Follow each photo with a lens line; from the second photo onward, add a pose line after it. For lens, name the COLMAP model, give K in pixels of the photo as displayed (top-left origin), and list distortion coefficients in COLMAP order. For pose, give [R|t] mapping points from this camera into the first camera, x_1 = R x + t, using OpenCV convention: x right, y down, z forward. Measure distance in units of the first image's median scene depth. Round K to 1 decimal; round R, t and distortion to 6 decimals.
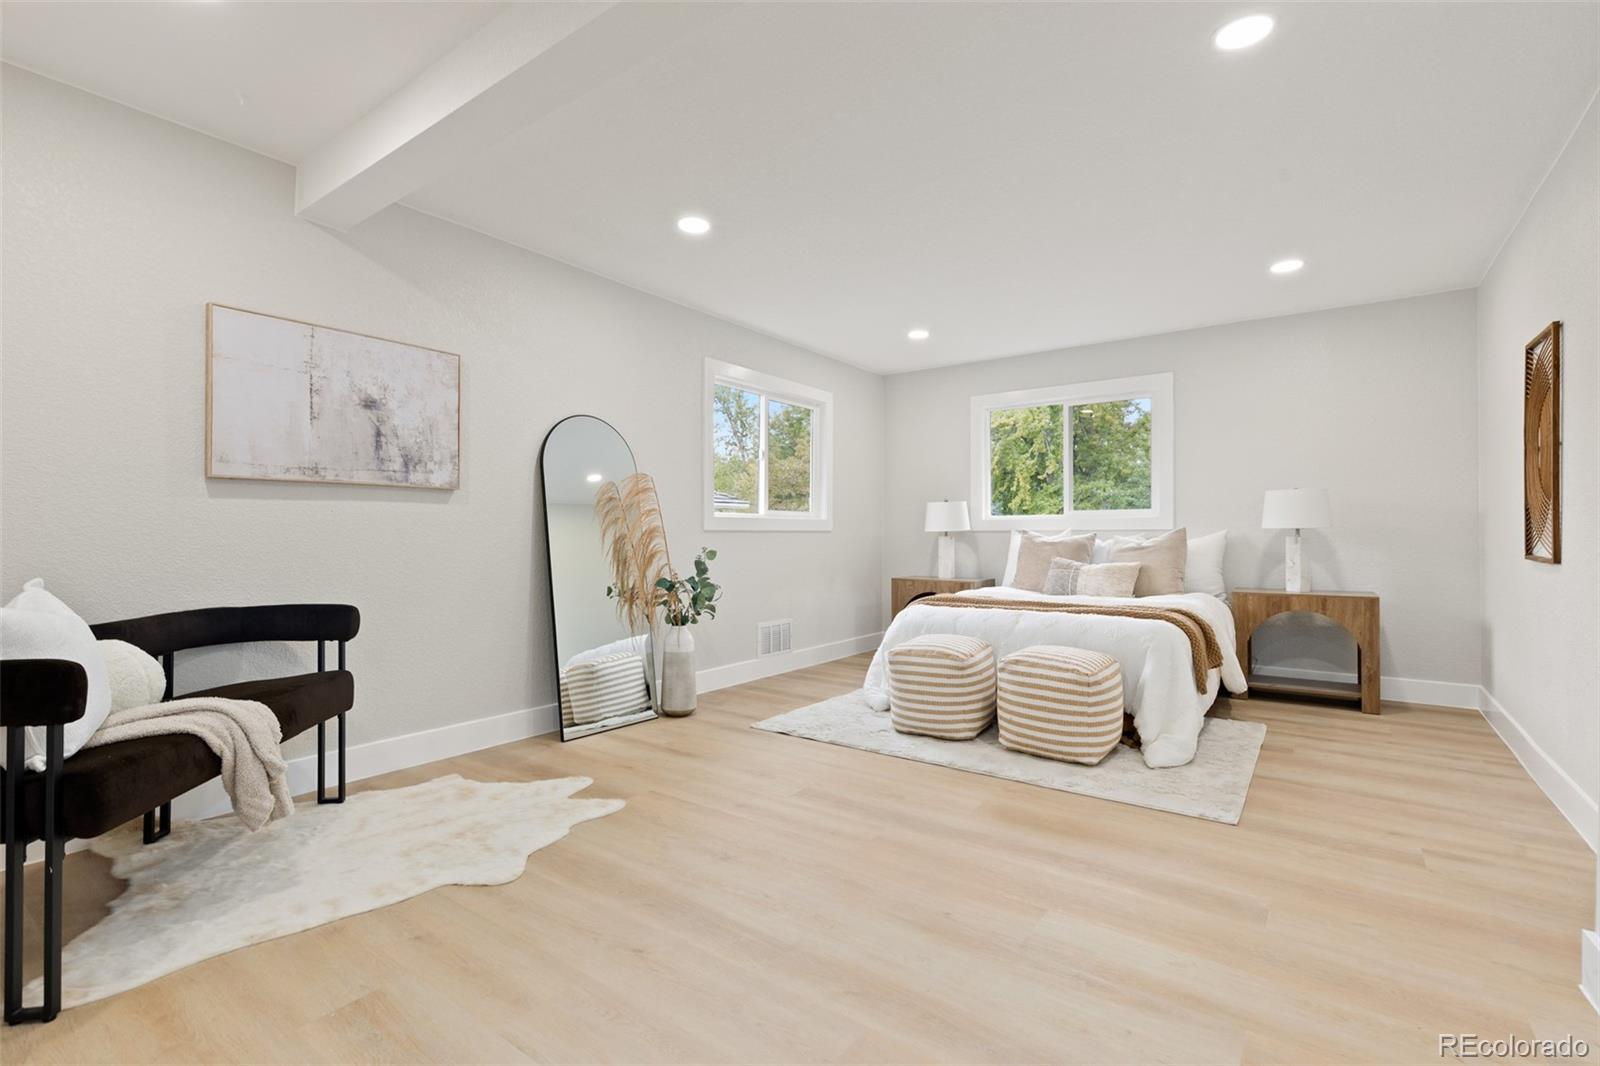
lens RADIAL K [[734.2, 0, 798.3], [0, 734.2, 533.4], [0, 0, 1]] dist [0.011351, -0.001308]
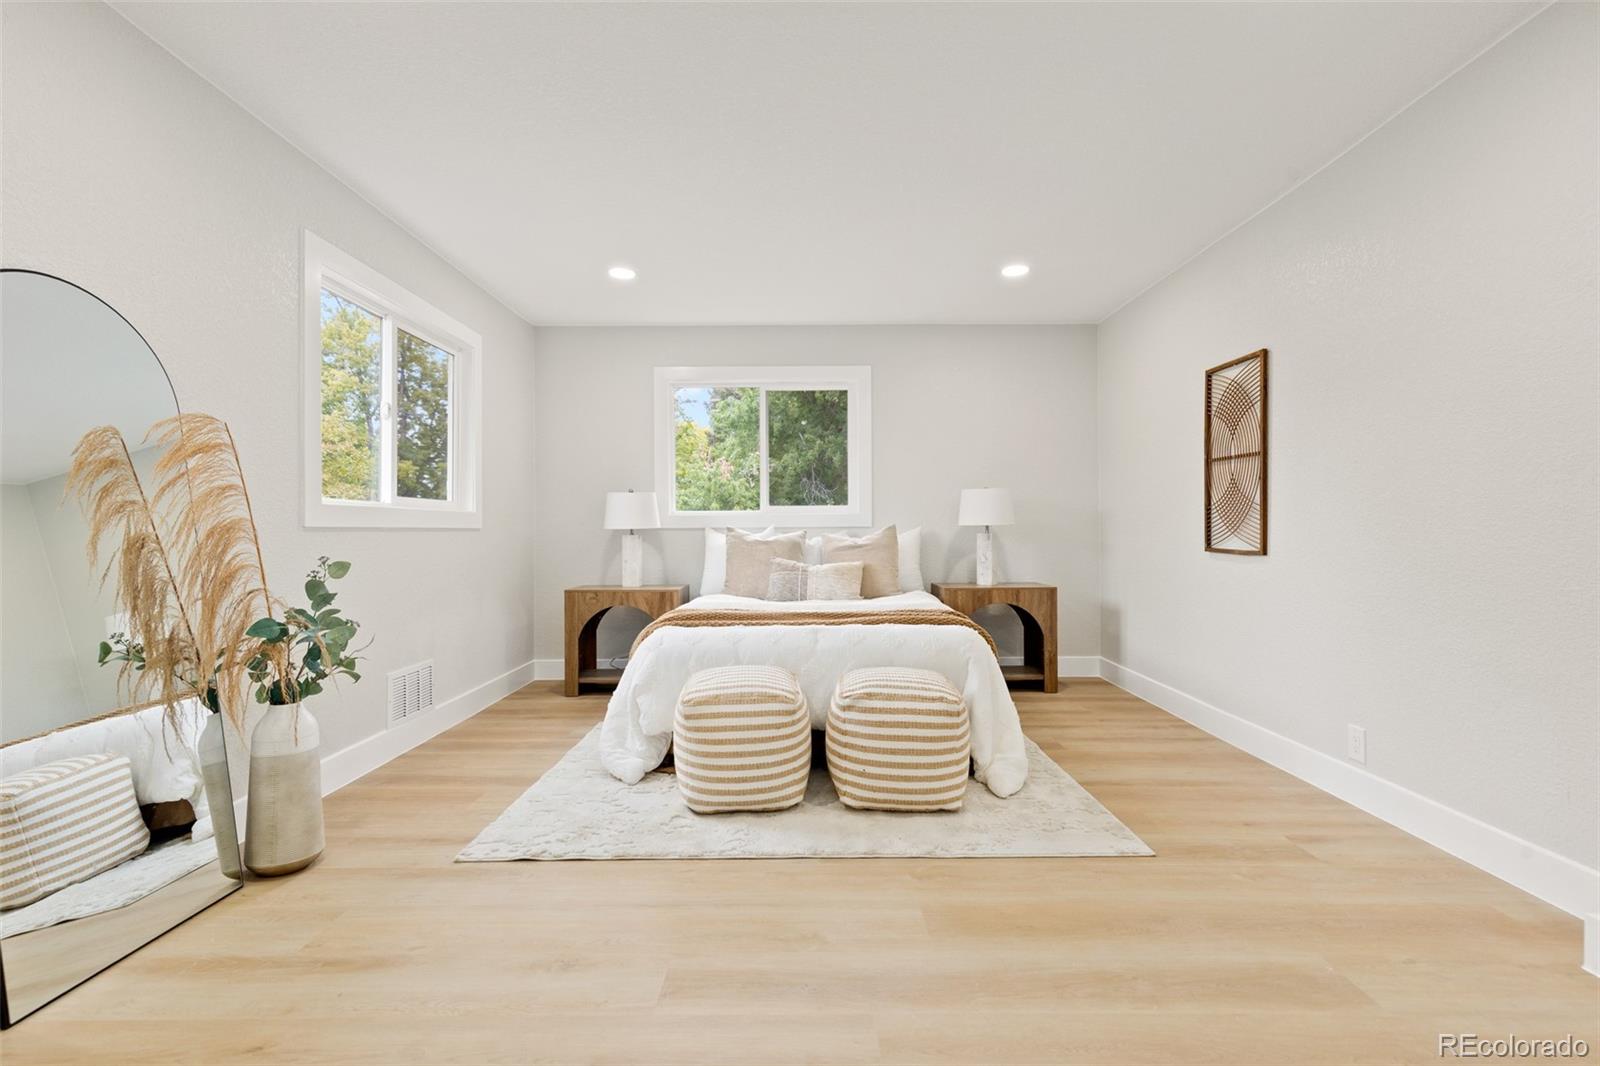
lens RADIAL K [[734.2, 0, 806.6], [0, 734.2, 532.1], [0, 0, 1]] dist [0.011351, -0.001308]
pose [[0.808028, -0.004191, 0.589129, -0.216195], [0.004114, 0.999990, 0.001471, 0.000673], [-0.589129, 0.001235, 0.808038, 0.418754]]
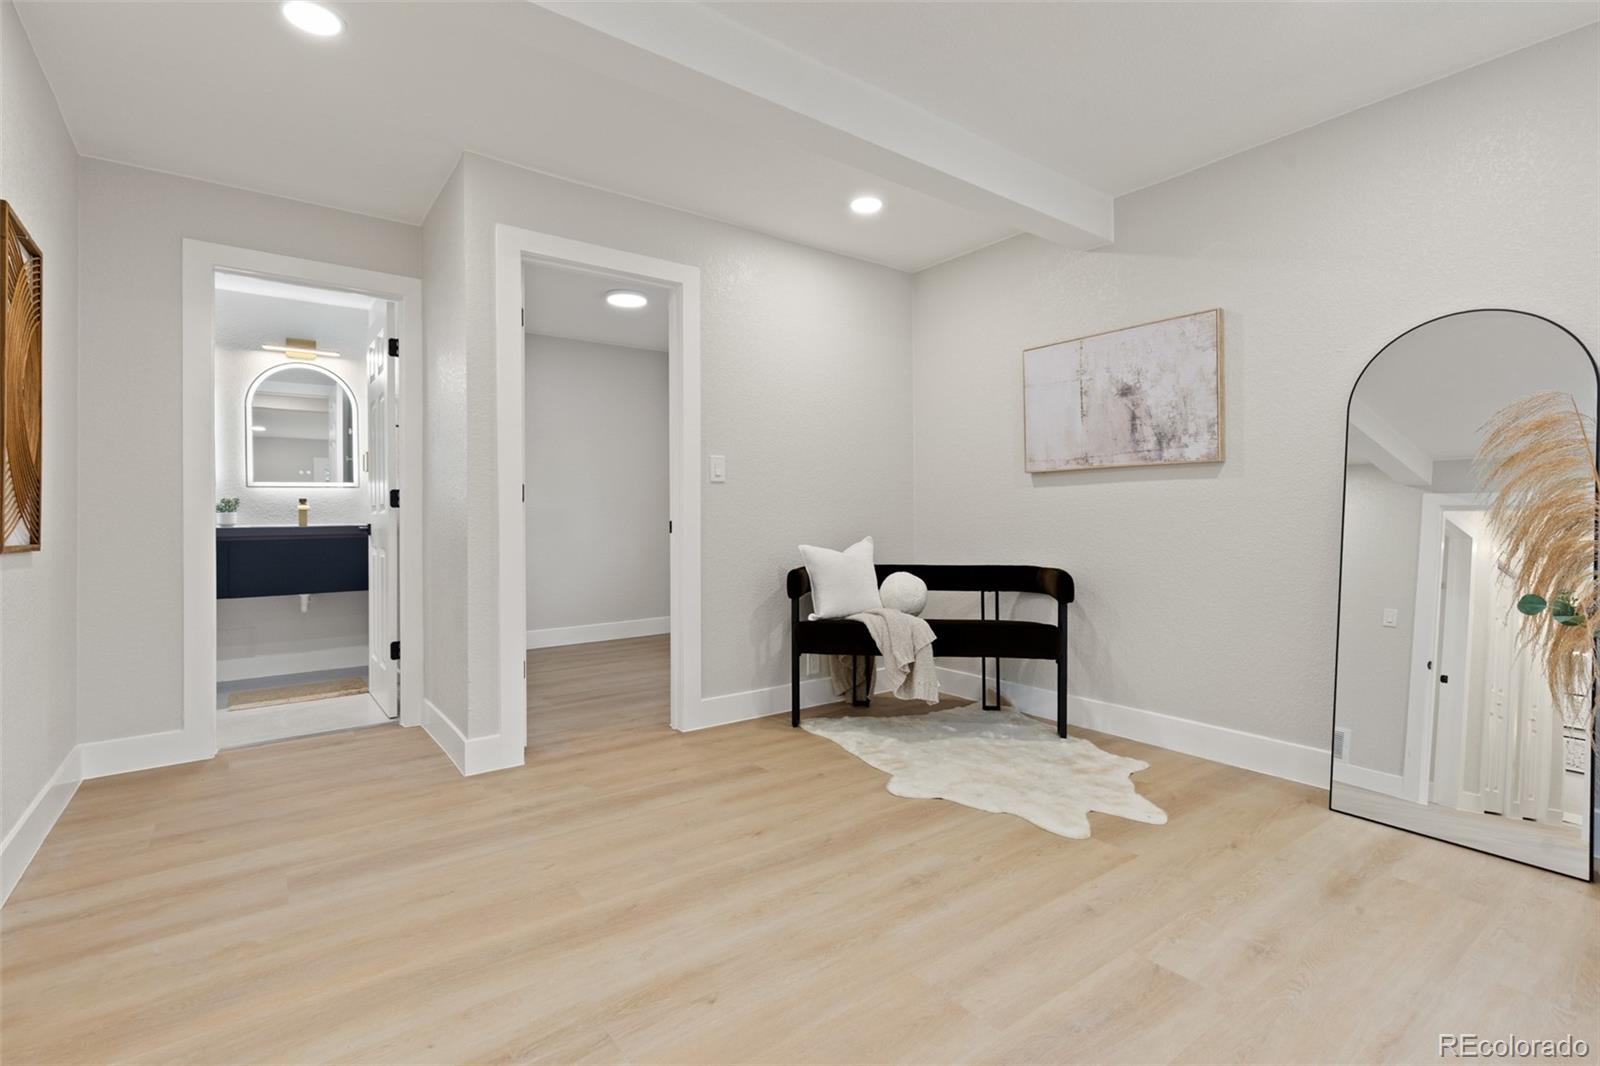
lens RADIAL K [[734.2, 0, 775.8], [0, 734.2, 511.3], [0, 0, 1]] dist [0.011351, -0.001308]
pose [[-0.312849, -0.004700, -0.949791, 0.553262], [0.008019, 0.999939, -0.007589, 0.003072], [0.949769, -0.009990, -0.312792, 0.786463]]
